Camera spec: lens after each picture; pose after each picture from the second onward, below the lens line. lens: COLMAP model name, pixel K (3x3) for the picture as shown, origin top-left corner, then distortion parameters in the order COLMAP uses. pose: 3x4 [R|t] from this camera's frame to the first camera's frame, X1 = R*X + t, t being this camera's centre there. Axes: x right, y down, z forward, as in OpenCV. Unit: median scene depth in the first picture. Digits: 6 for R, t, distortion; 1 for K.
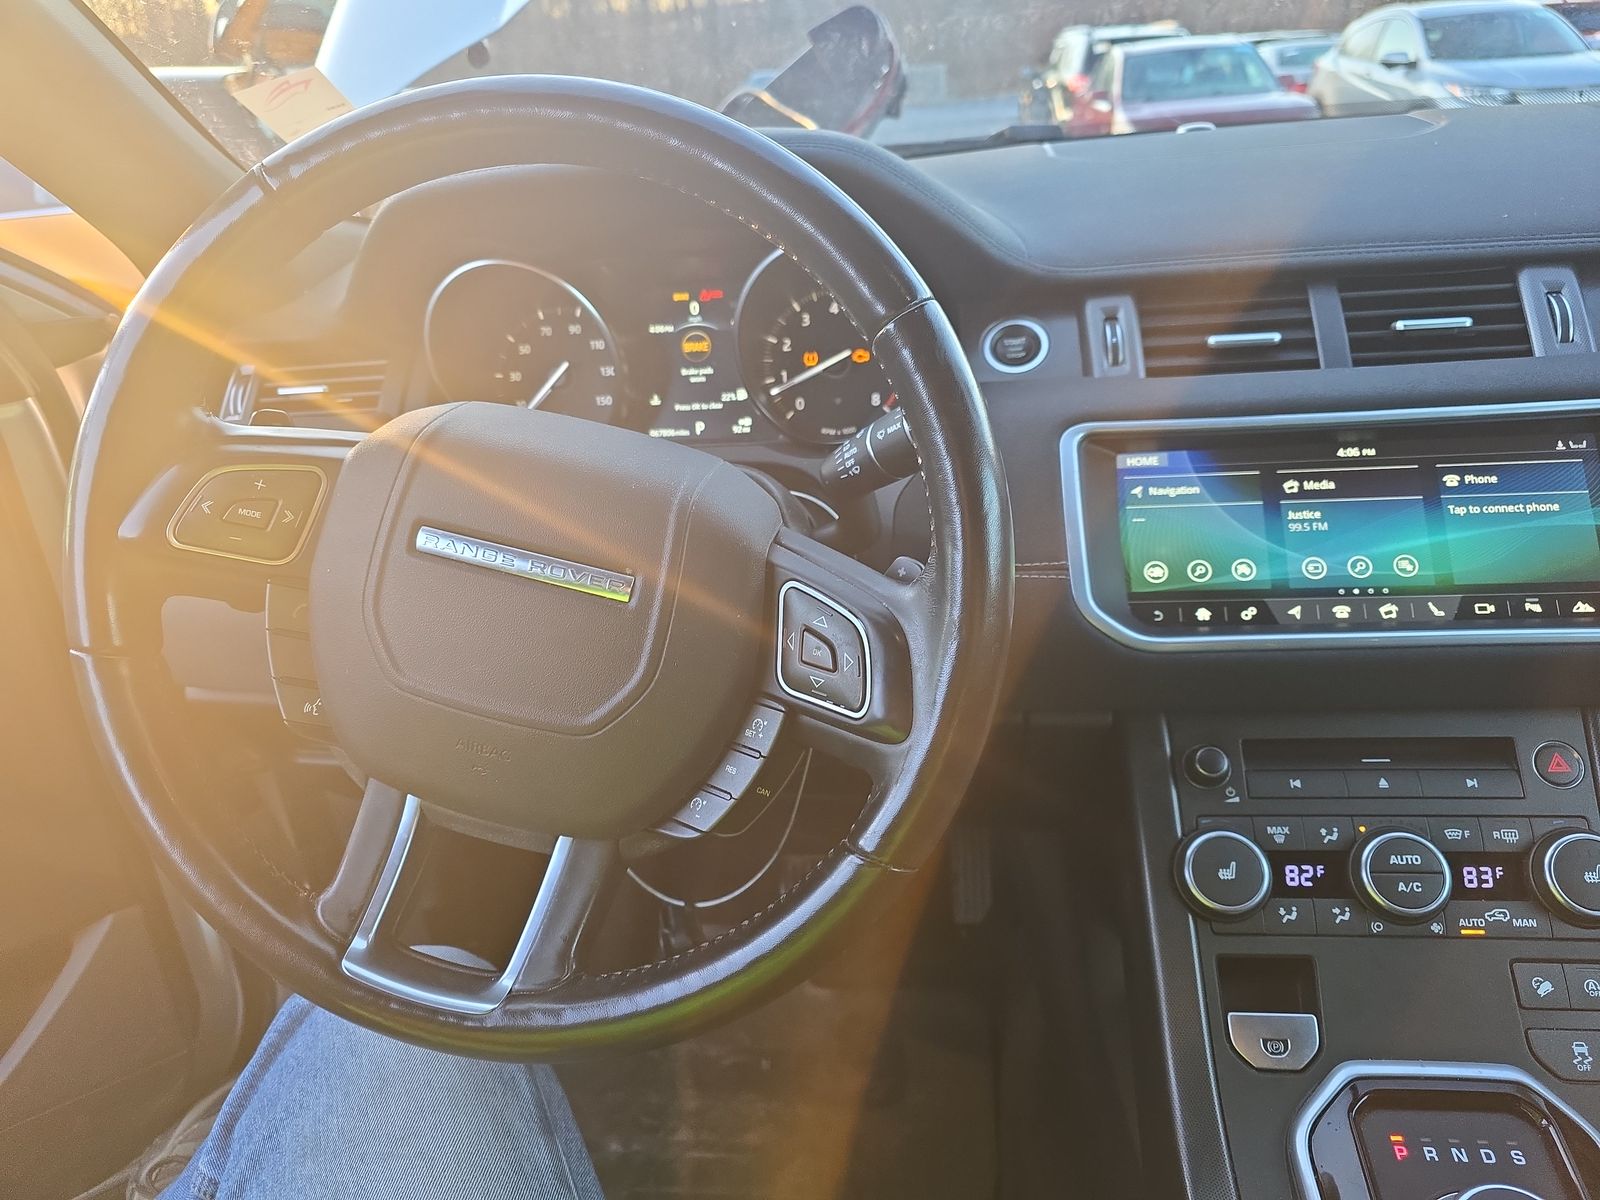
lens RADIAL K [[1069.0, 0, 800.0], [0, 1069.0, 600.0], [0, 0, 1]] dist [0.094887, -0.103636]
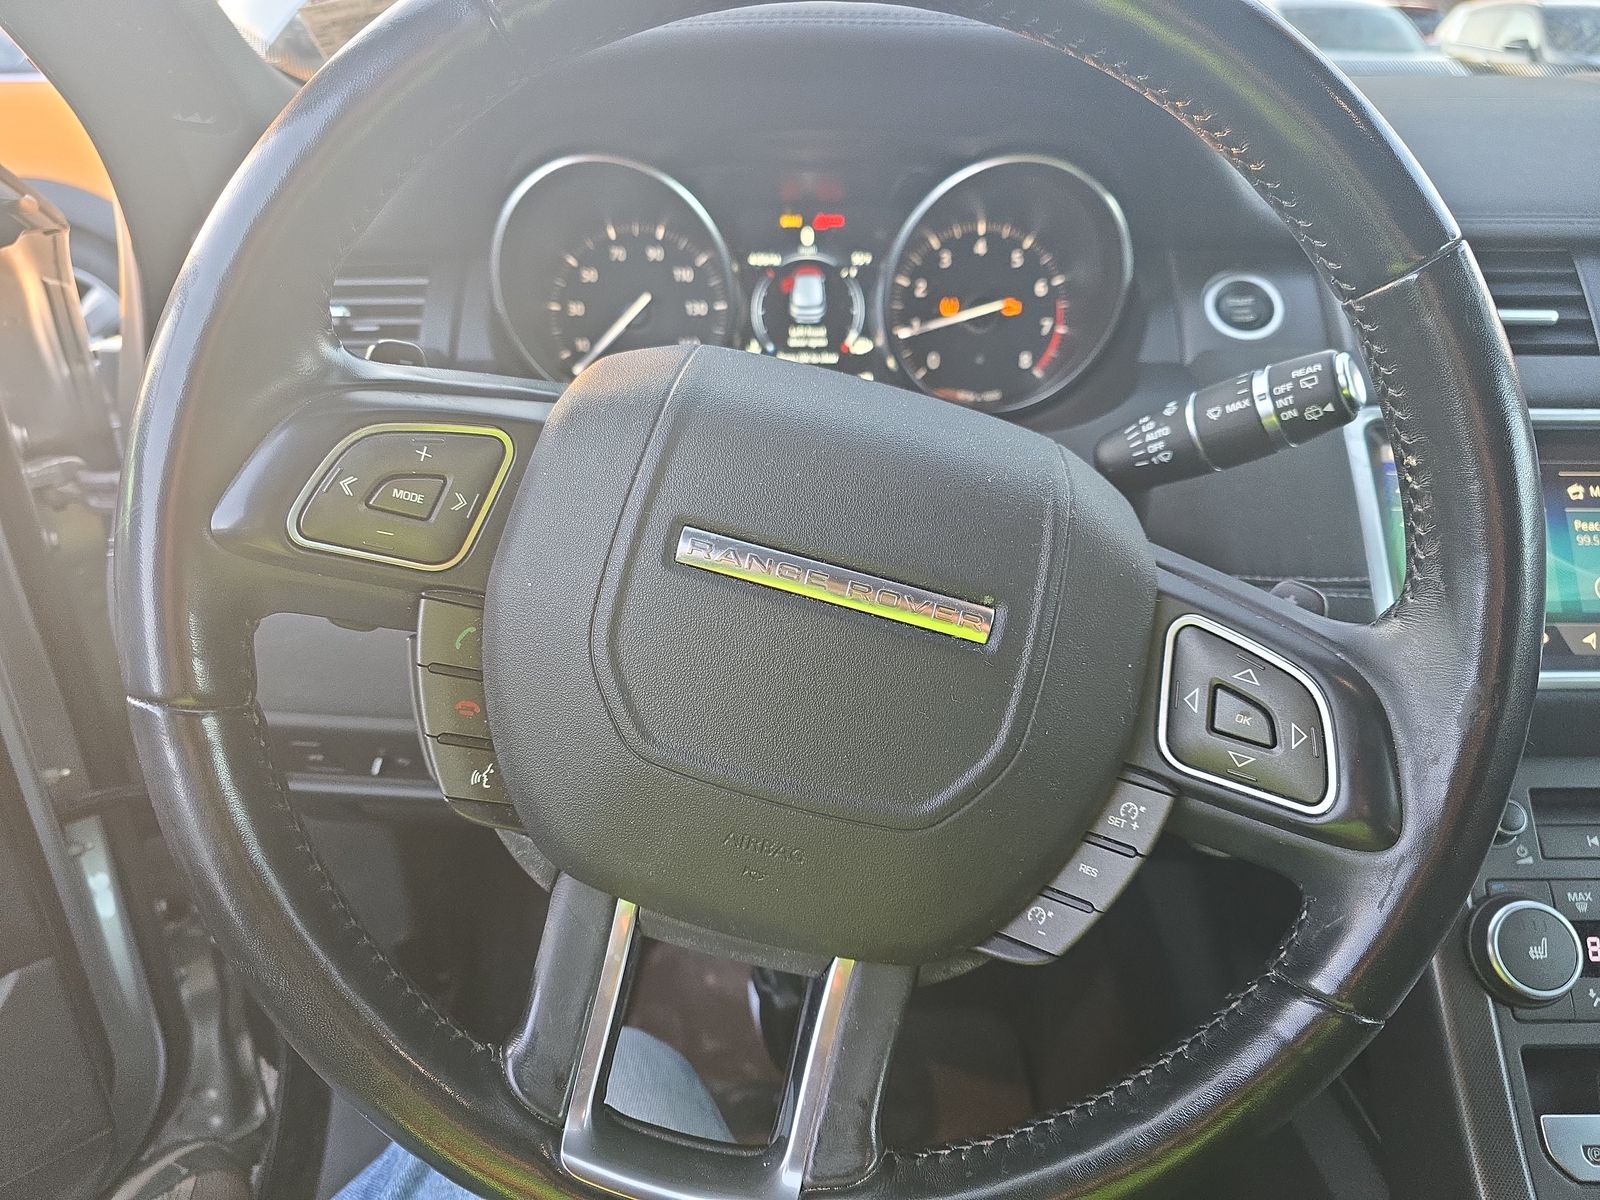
lens RADIAL K [[1071.6, 0, 800.0], [0, 1071.6, 600.0], [0, 0, 1]] dist [0.035095, -0.024695]
pose [[0.989806, 0.021031, 0.140860, -0.302874], [-0.027225, 0.998739, 0.042192, -0.042574], [-0.139795, -0.045597, 0.989130, 0.256795]]
